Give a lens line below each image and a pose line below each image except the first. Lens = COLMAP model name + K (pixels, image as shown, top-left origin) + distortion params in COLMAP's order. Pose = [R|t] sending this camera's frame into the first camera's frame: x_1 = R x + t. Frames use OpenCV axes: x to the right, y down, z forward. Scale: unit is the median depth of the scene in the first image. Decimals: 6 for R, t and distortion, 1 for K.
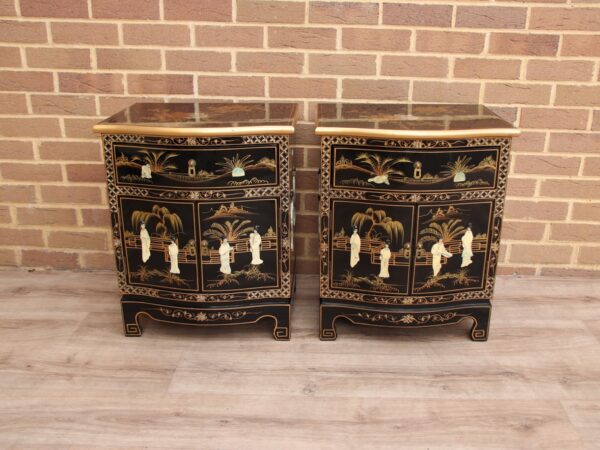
lens RADIAL K [[620.5, 0, 303.5], [0, 620.5, 225.5], [0, 0, 1]] dist [-0.096703, 0.189642]
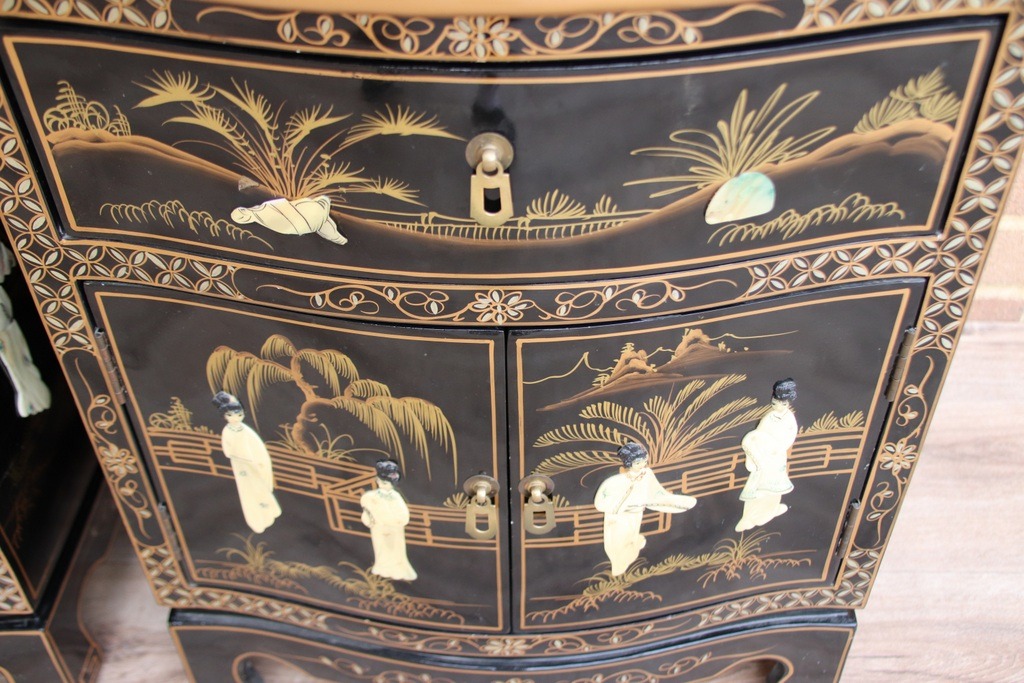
lens RADIAL K [[1124.9, 0, 516.6], [0, 1124.9, 344.5], [0, 0, 1]] dist [-0.055802, 0.303146]
pose [[0.999862, -0.016421, -0.002342, 0.173587], [0.016067, 0.923710, 0.382756, -0.151199], [-0.004122, -0.382741, 0.923847, 0.633534]]
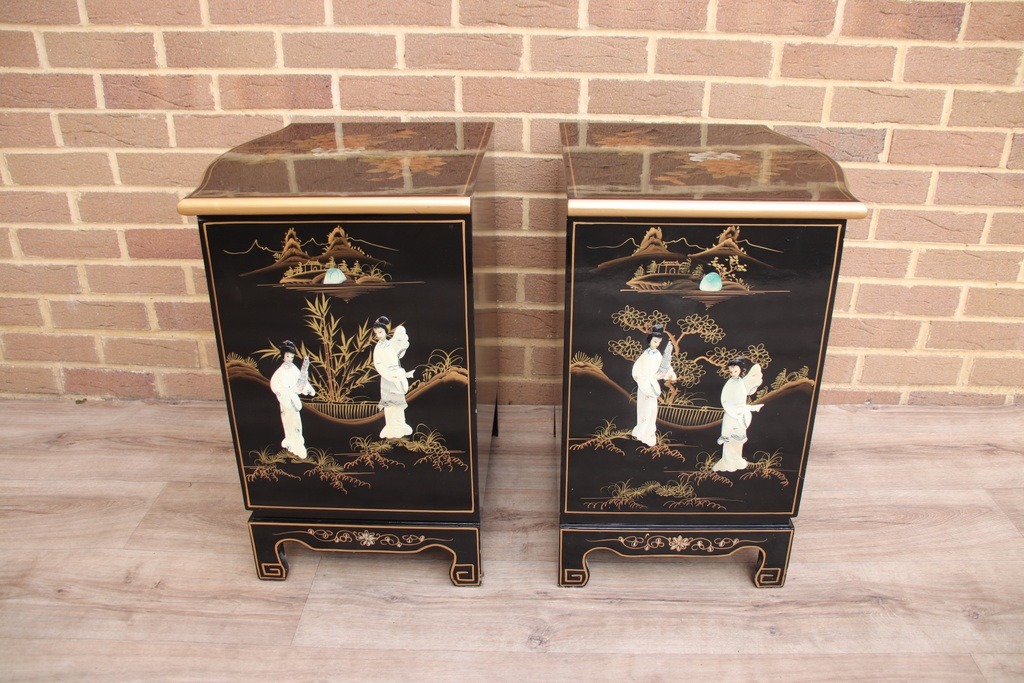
lens RADIAL K [[857.3, 0, 514.7], [0, 857.3, 343.7], [0, 0, 1]] dist [-0.140476, 0.146458]
pose [[0.999964, -0.008240, 0.002130, -0.011673], [0.008029, 0.996338, 0.085129, -0.067860], [-0.002823, -0.085108, 0.996368, 0.218272]]
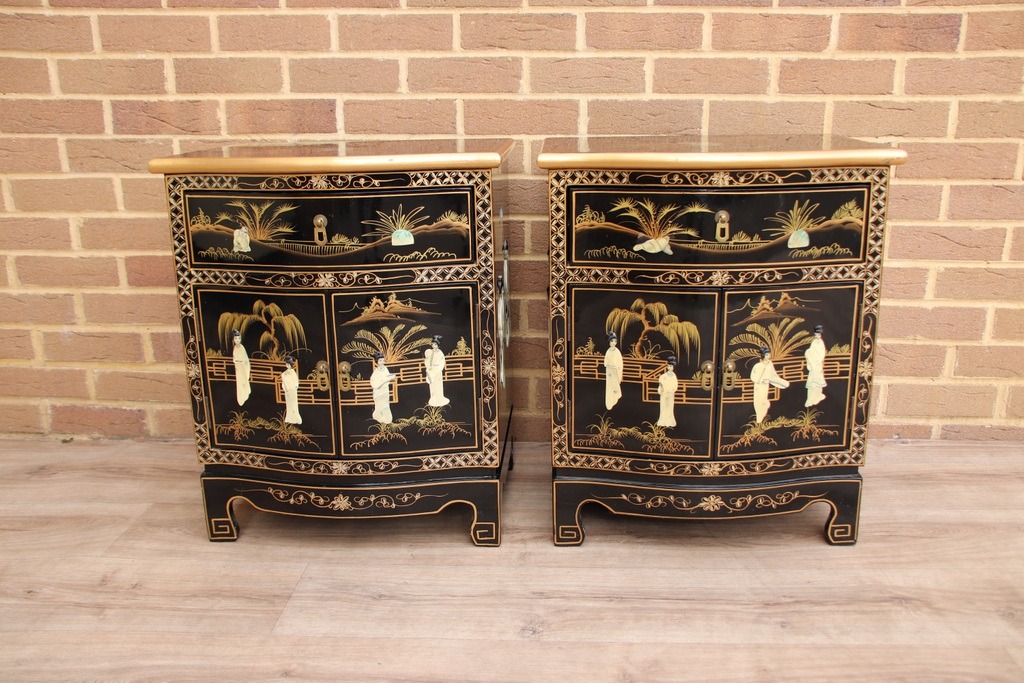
lens RADIAL K [[943.0, 0, 514.8], [0, 943.0, 348.1], [0, 0, 1]] dist [-0.102848, 0.202107]
pose [[0.999477, -0.012707, -0.029735, 0.019488], [0.010396, 0.997007, -0.076604, 0.075022], [0.030619, 0.076255, 0.996618, 0.146557]]
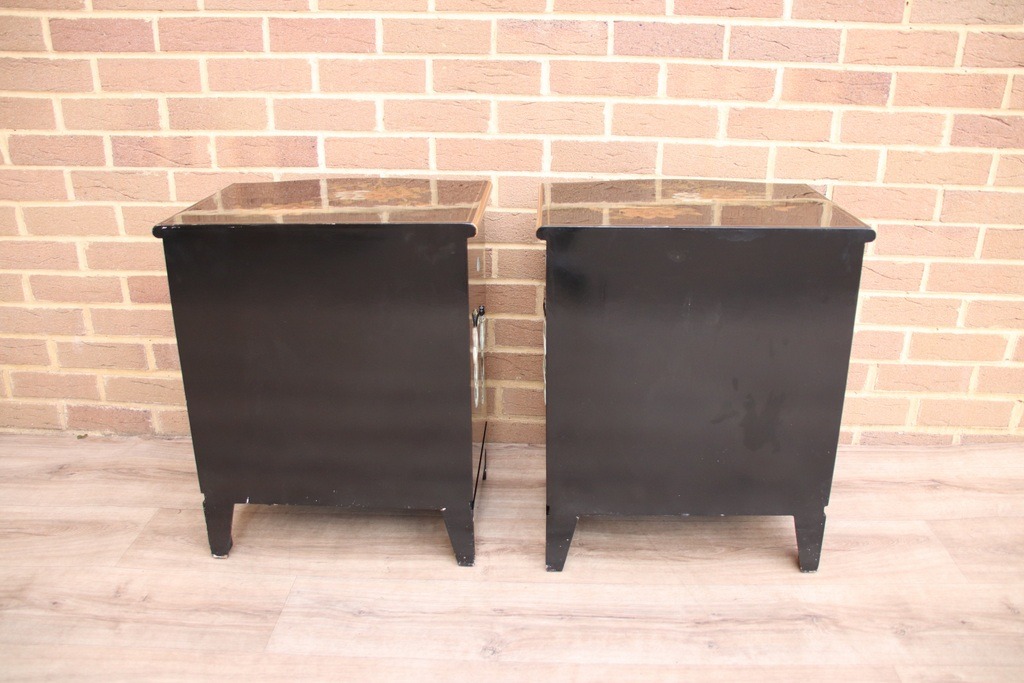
lens RADIAL K [[860.0, 0, 510.7], [0, 860.0, 346.6], [0, 0, 1]] dist [-0.141924, 0.143796]
pose [[0.999937, -0.003748, -0.010568, 0.034327], [0.003928, 0.999848, 0.017010, -0.047837], [0.010503, -0.017051, 0.999799, 0.140470]]
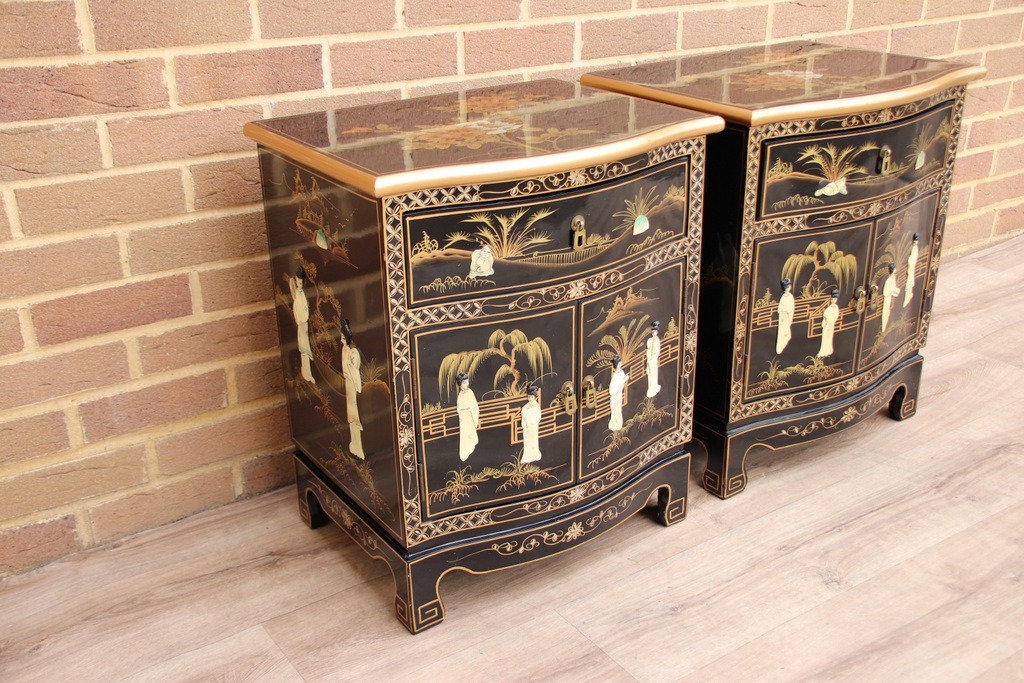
lens RADIAL K [[1096.5, 0, 512.0], [0, 1096.5, 341.5], [0, 0, 1]] dist [-0.048976, 0.307807]
pose [[0.806875, -0.251436, 0.534540, -0.635766], [0.221303, 0.967655, 0.121112, -0.115480], [-0.547703, 0.020573, 0.836420, 0.296815]]
